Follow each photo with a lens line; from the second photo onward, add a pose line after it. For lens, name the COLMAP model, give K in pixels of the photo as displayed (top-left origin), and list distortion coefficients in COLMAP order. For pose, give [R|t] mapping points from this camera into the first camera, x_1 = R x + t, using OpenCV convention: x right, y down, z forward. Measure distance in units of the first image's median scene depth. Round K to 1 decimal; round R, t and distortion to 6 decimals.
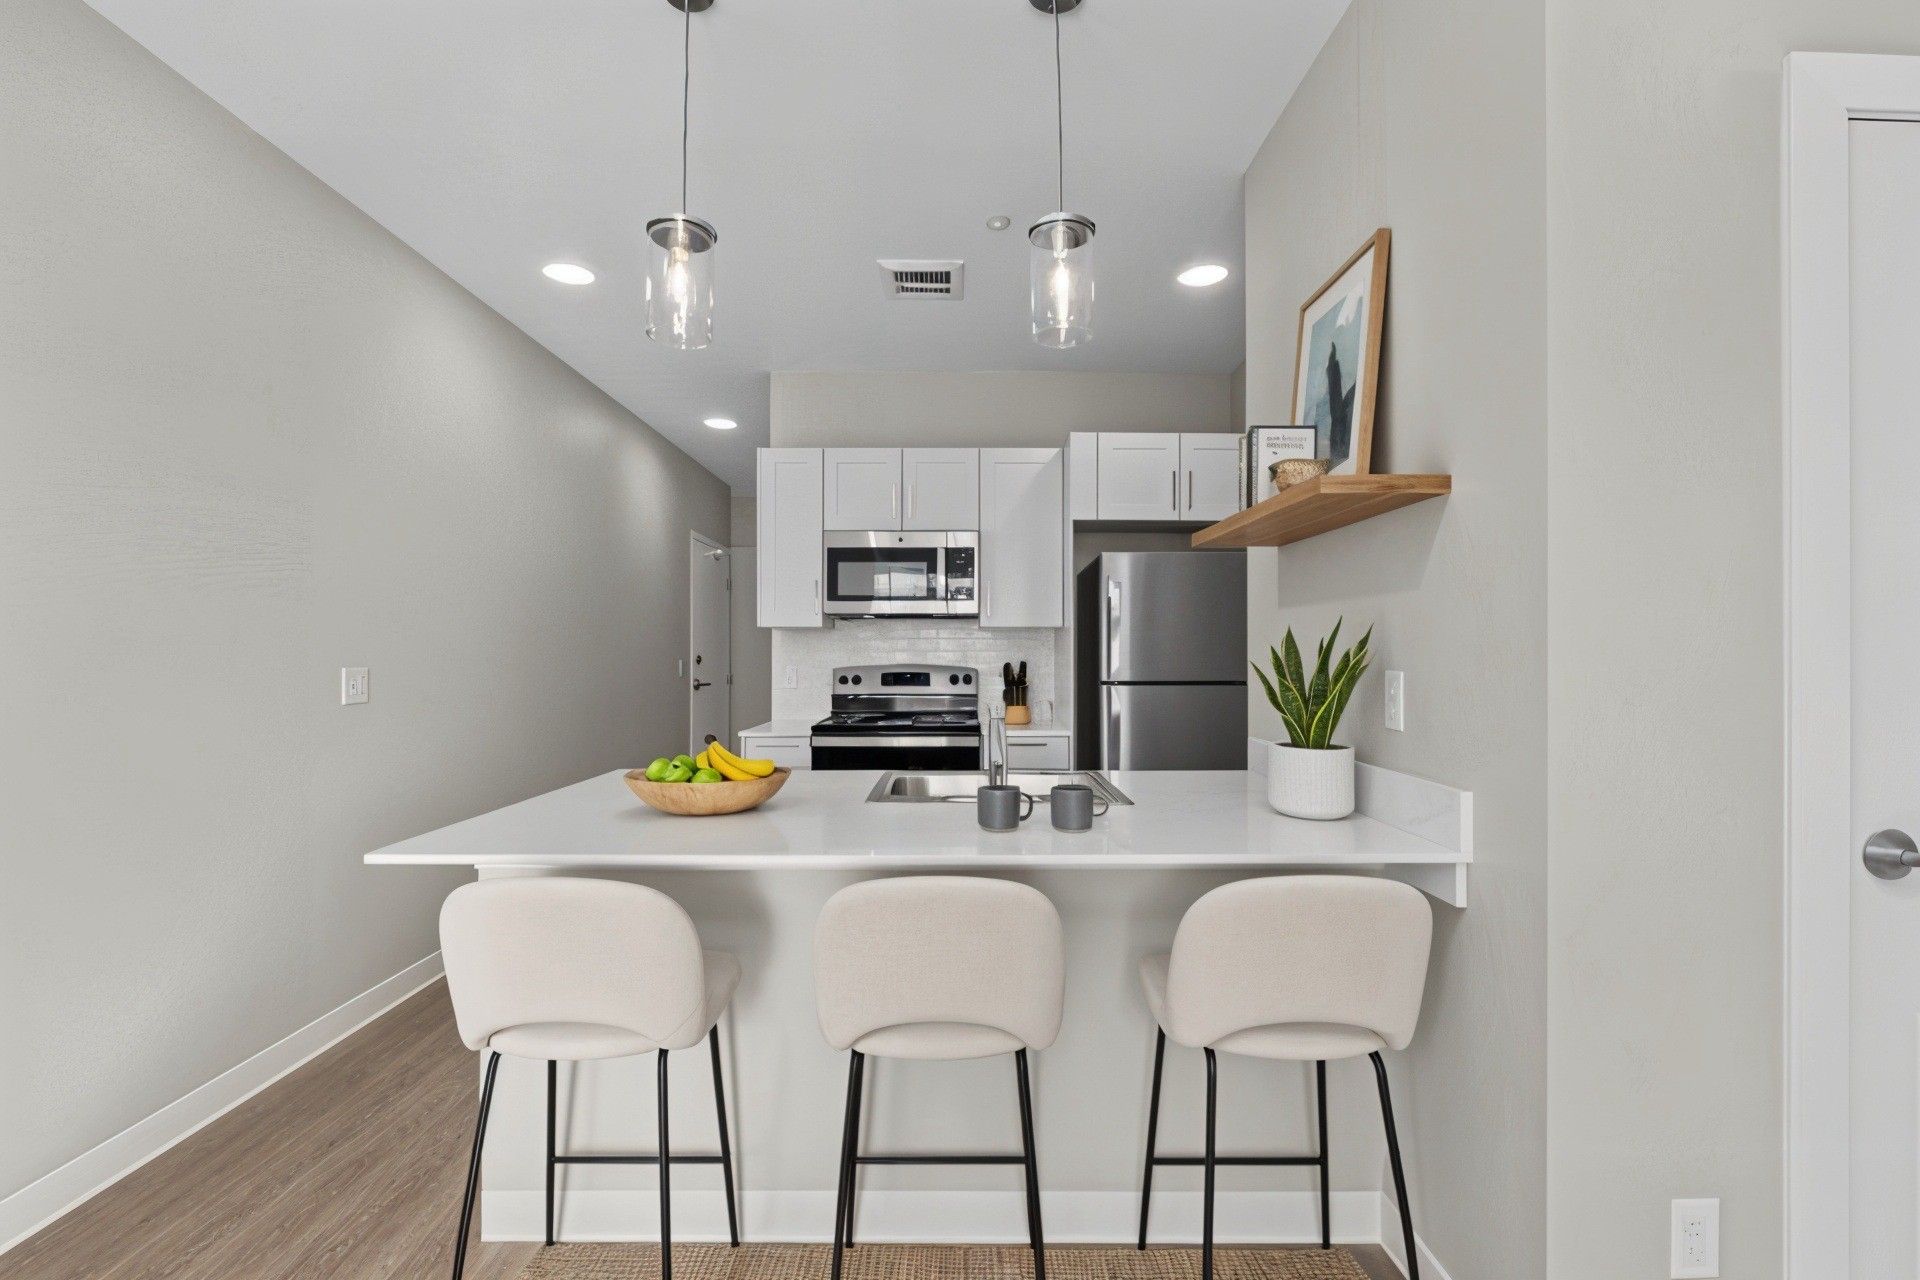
lens RADIAL K [[842.5, 0, 954.8], [0, 842.5, 643.8], [0, 0, 1]] dist [0.001065, 0.000380]
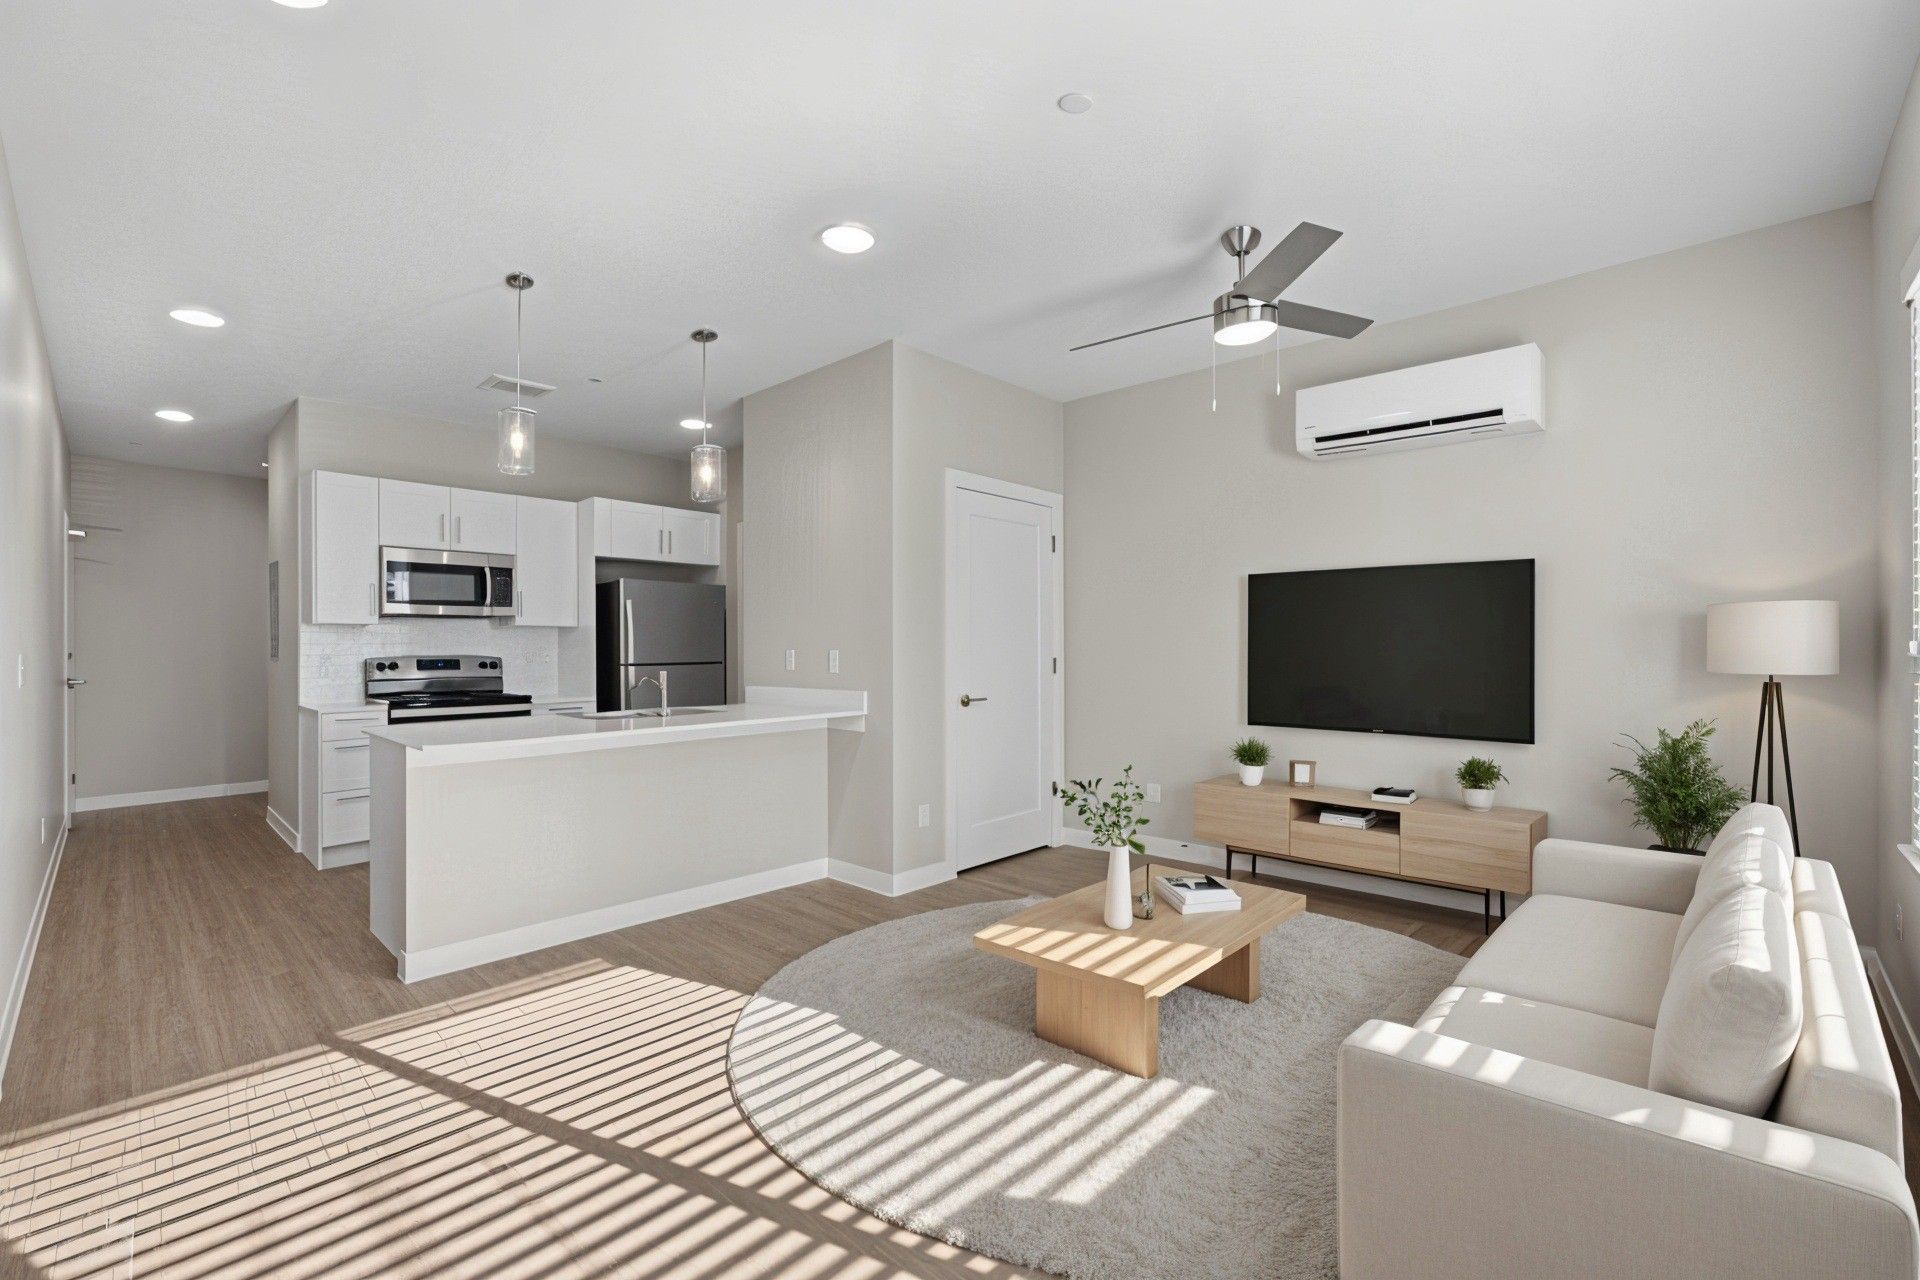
lens RADIAL K [[842.5, 0, 954.8], [0, 842.5, 643.8], [0, 0, 1]] dist [0.001065, 0.000380]
pose [[0.674848, 0.001674, 0.737955, -0.521552], [-0.002506, 0.999997, 0.000023, 0.008115], [-0.737952, -0.001864, 0.674850, -0.467753]]
